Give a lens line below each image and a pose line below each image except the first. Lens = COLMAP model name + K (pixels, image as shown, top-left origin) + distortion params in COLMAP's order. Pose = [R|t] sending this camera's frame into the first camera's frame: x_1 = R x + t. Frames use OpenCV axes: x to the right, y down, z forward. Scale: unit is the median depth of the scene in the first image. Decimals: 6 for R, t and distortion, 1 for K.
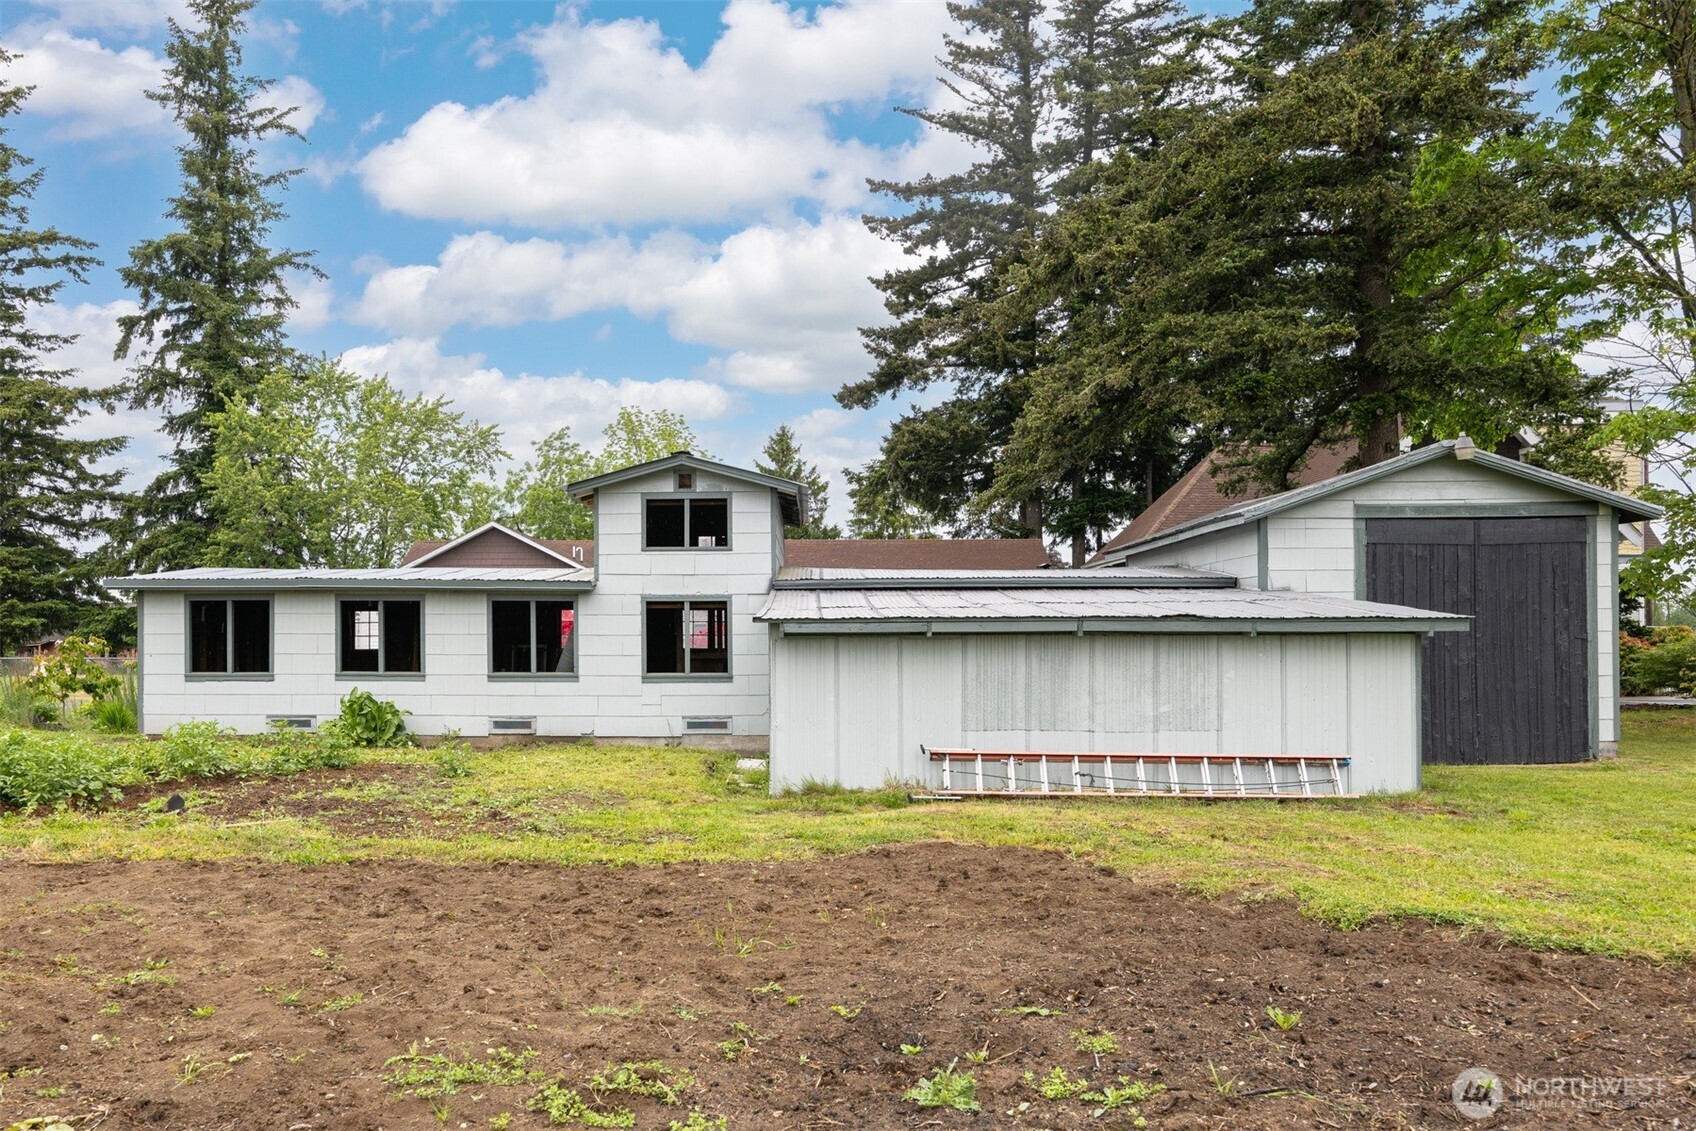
lens RADIAL K [[1315.3, 0, 844.4], [0, 1315.3, 627.4], [0, 0, 1]] dist [0.004622, -0.000664]
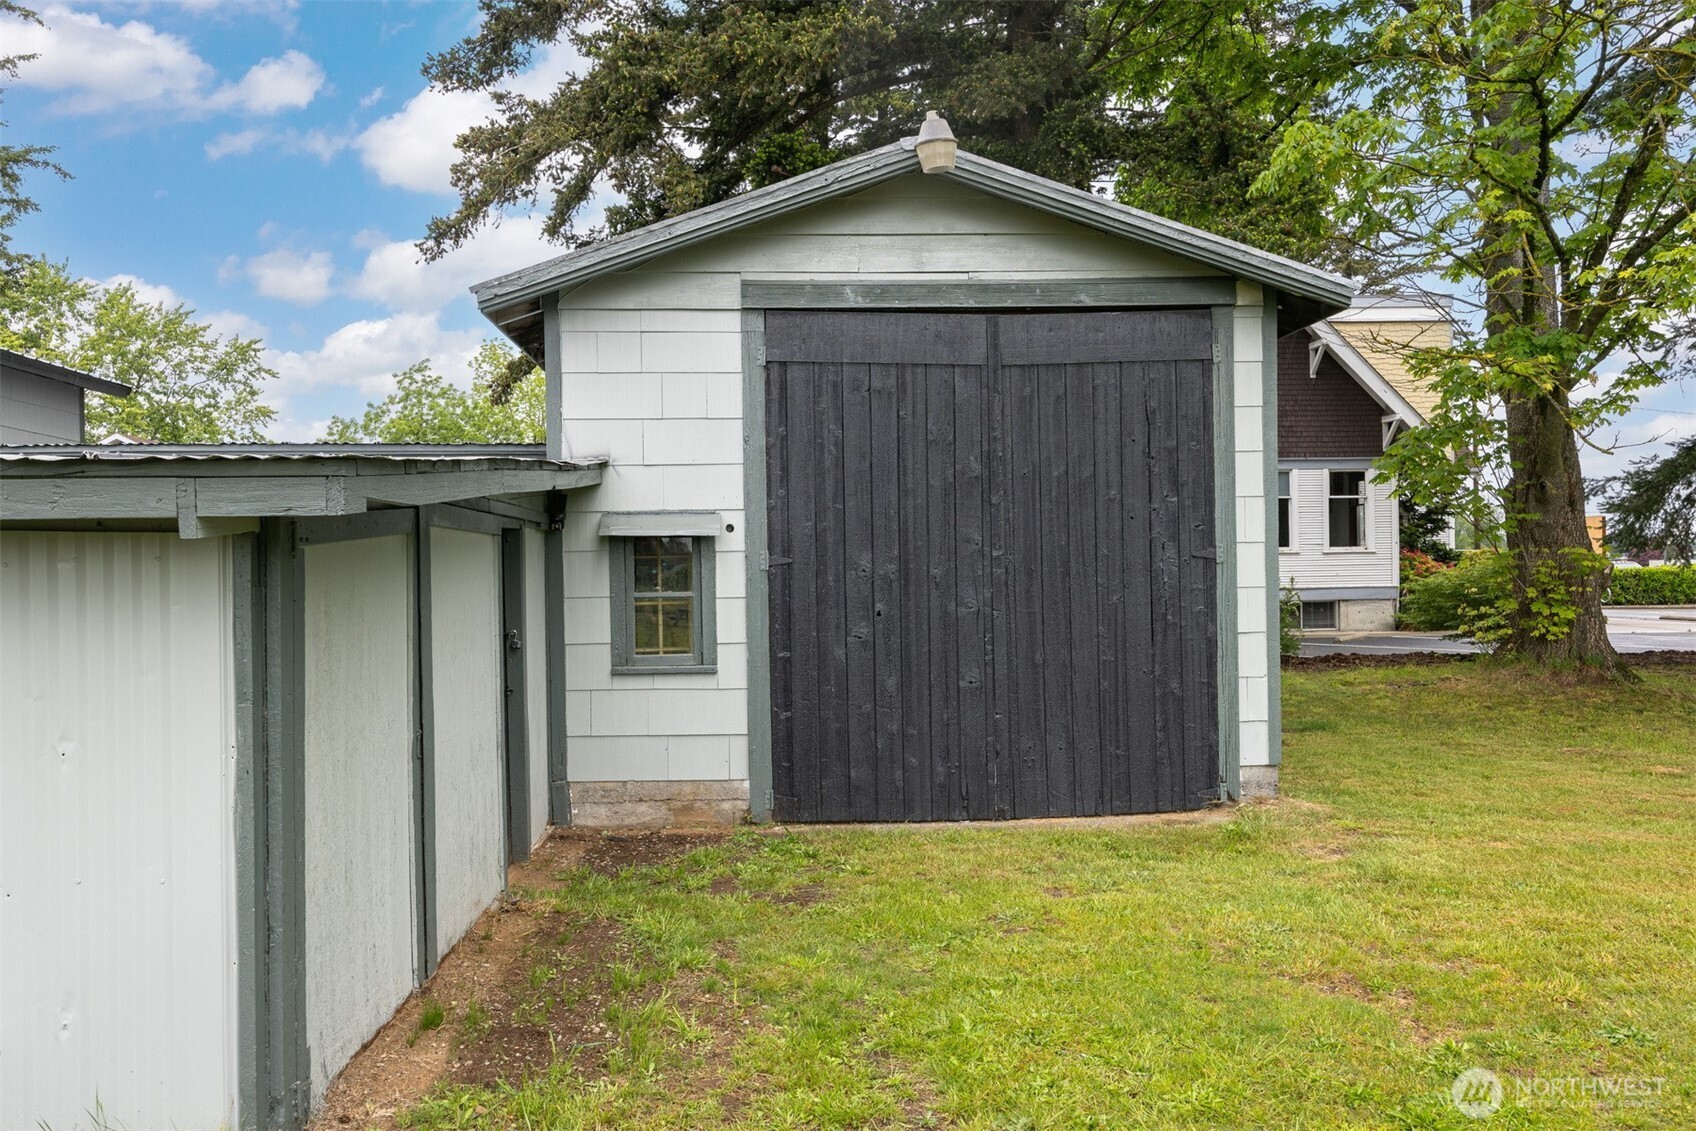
lens RADIAL K [[1270.1, 0, 847.3], [0, 1270.1, 570.1], [0, 0, 1]] dist [-0.007587, -0.004801]
pose [[0.997205, -0.008665, 0.074203, 0.372353], [0.008191, 0.999944, 0.006682, 0.008411], [-0.074257, -0.006056, 0.997221, 0.511585]]
